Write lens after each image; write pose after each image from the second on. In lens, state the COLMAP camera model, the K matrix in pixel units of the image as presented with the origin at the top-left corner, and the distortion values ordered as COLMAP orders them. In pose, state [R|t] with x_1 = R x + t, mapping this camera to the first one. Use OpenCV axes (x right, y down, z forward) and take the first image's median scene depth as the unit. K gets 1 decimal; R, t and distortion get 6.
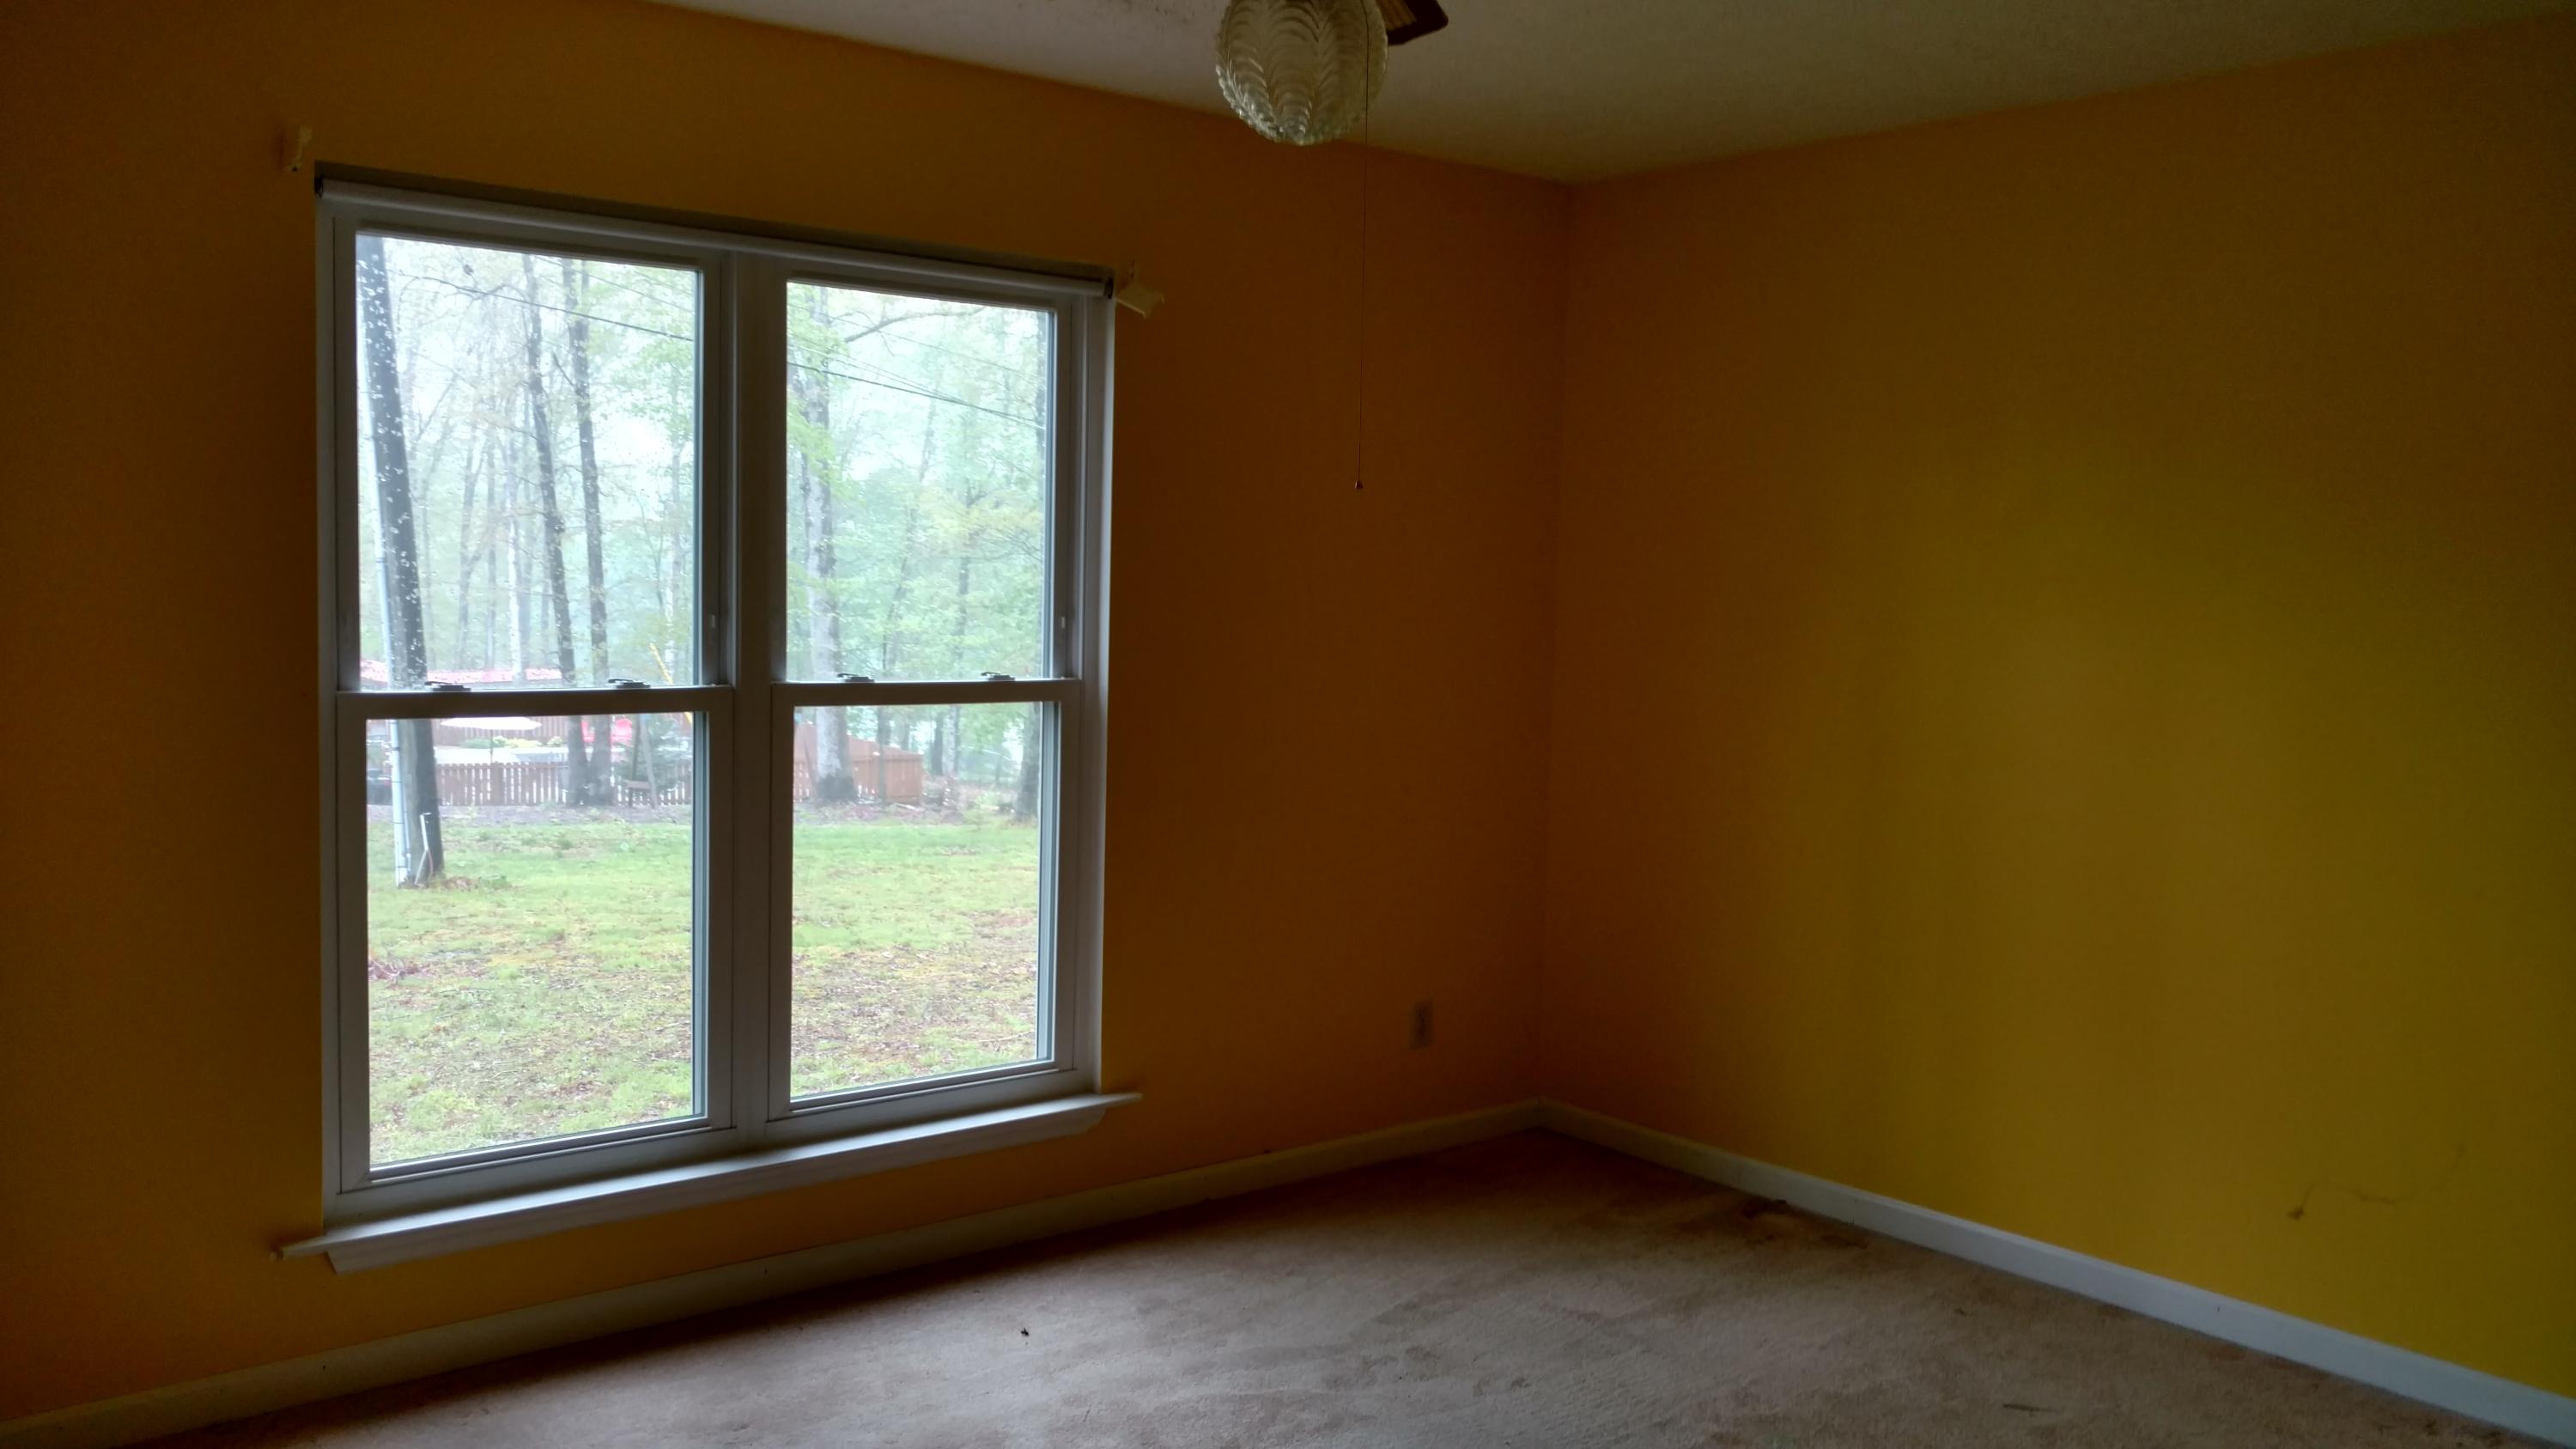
lens RADIAL K [[2032.9, 0, 1288.0], [0, 2032.9, 724.5], [0, 0, 1]] dist [-0.000324, 0.000185]
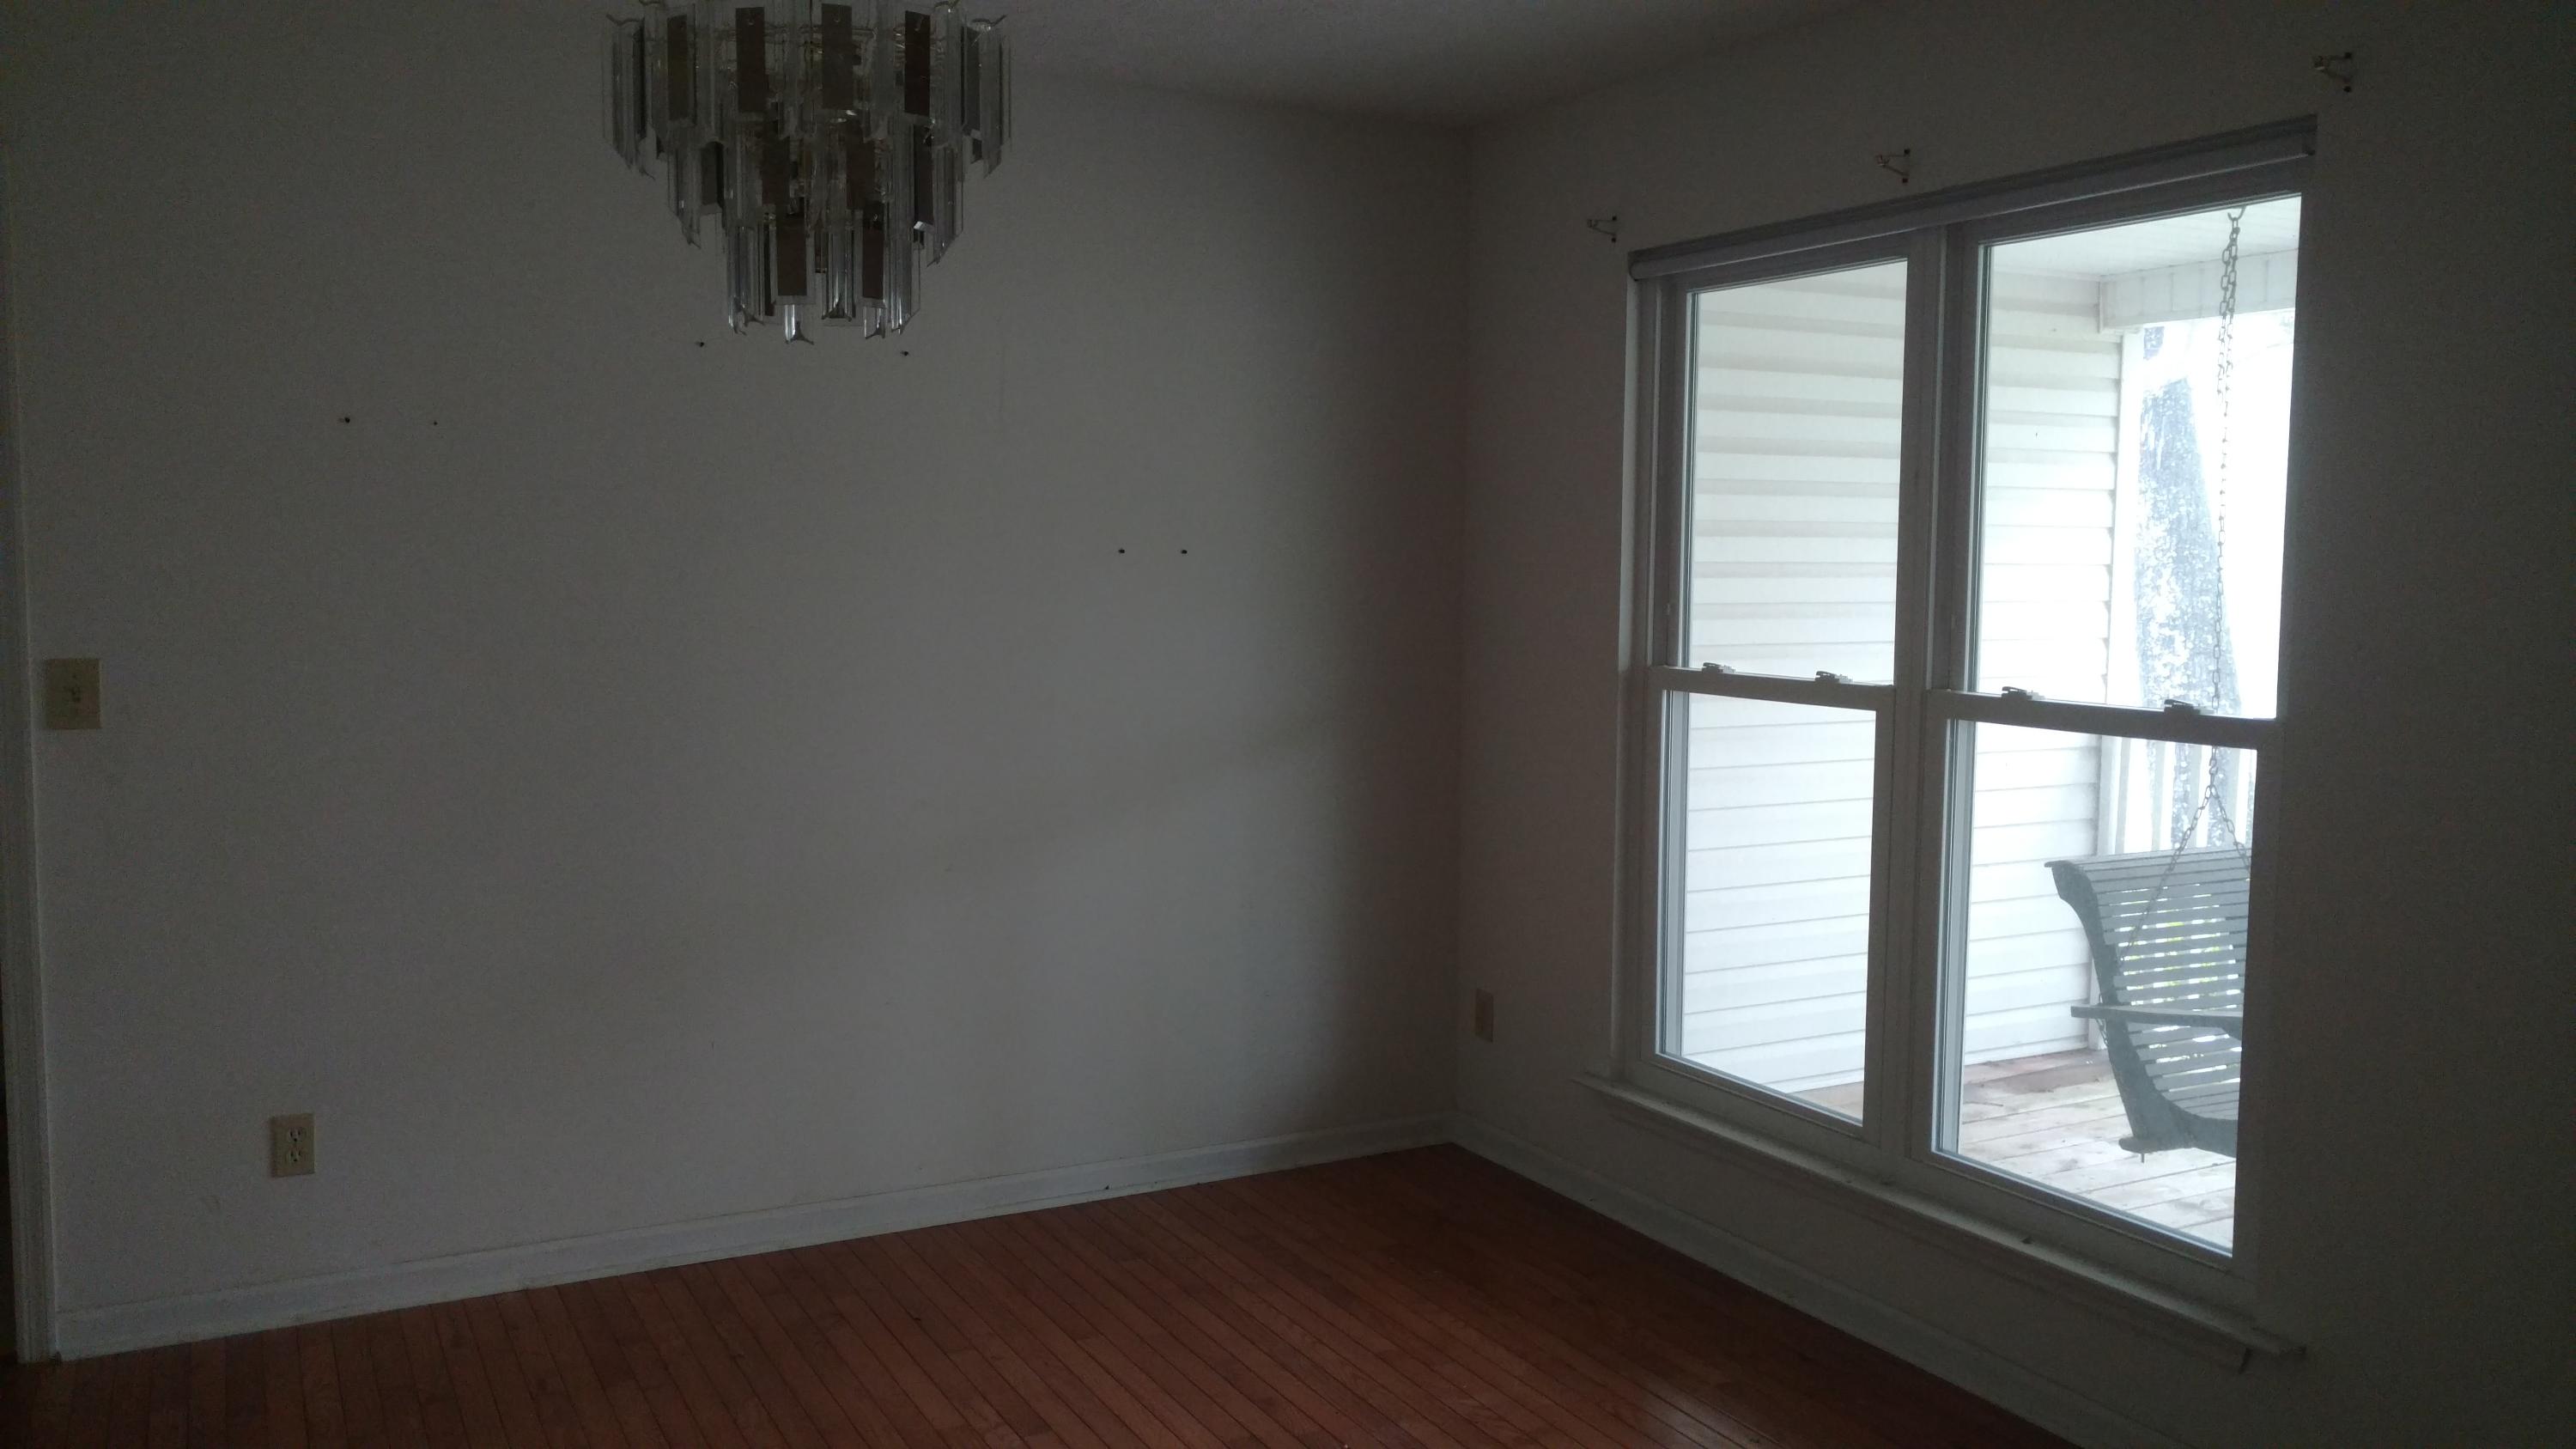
lens RADIAL K [[2032.9, 0, 1288.0], [0, 2032.9, 724.5], [0, 0, 1]] dist [-0.000324, 0.000185]
pose [[-0.215005, 0.046191, -0.975520, 0.689541], [-0.105117, 0.991983, 0.070139, -0.037375], [0.970939, 0.117624, -0.208426, 0.884513]]
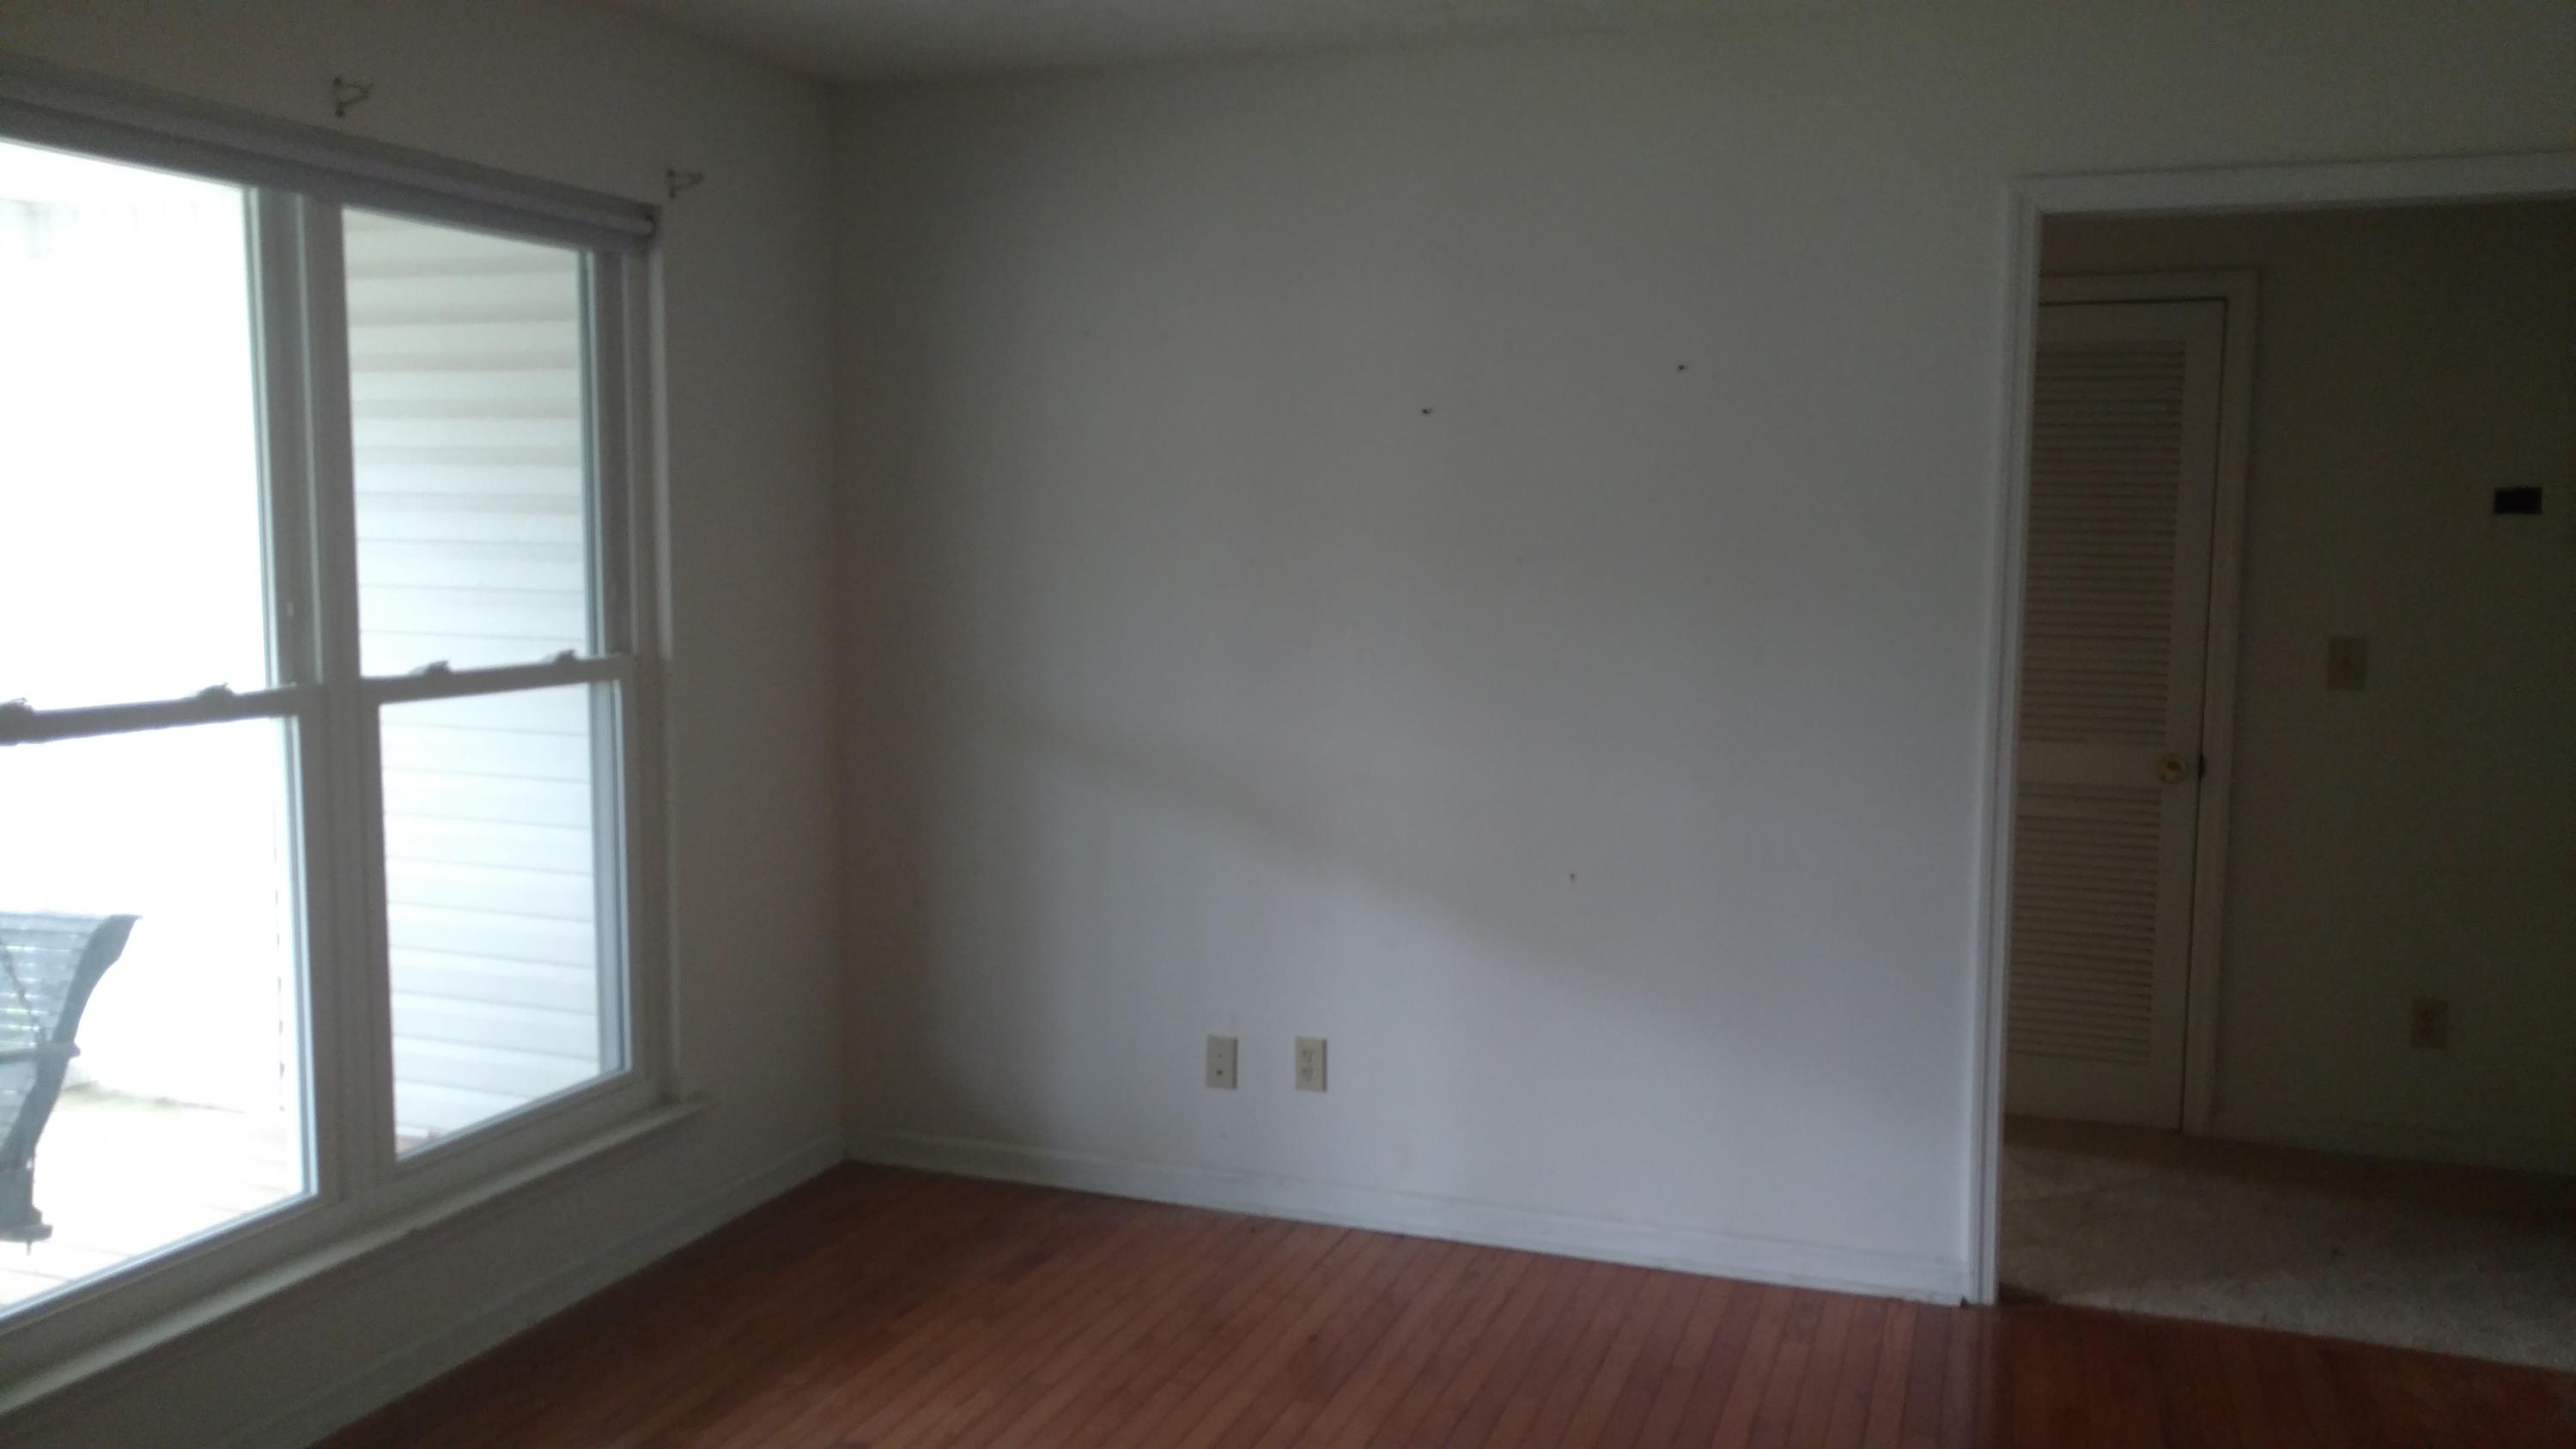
lens RADIAL K [[2032.9, 0, 1288.0], [0, 2032.9, 724.5], [0, 0, 1]] dist [-0.000324, 0.000185]
pose [[0.859659, -0.088754, 0.503100, -0.340577], [0.084960, 0.995917, 0.030521, 0.006391], [-0.503755, 0.016506, 0.863689, 0.065209]]
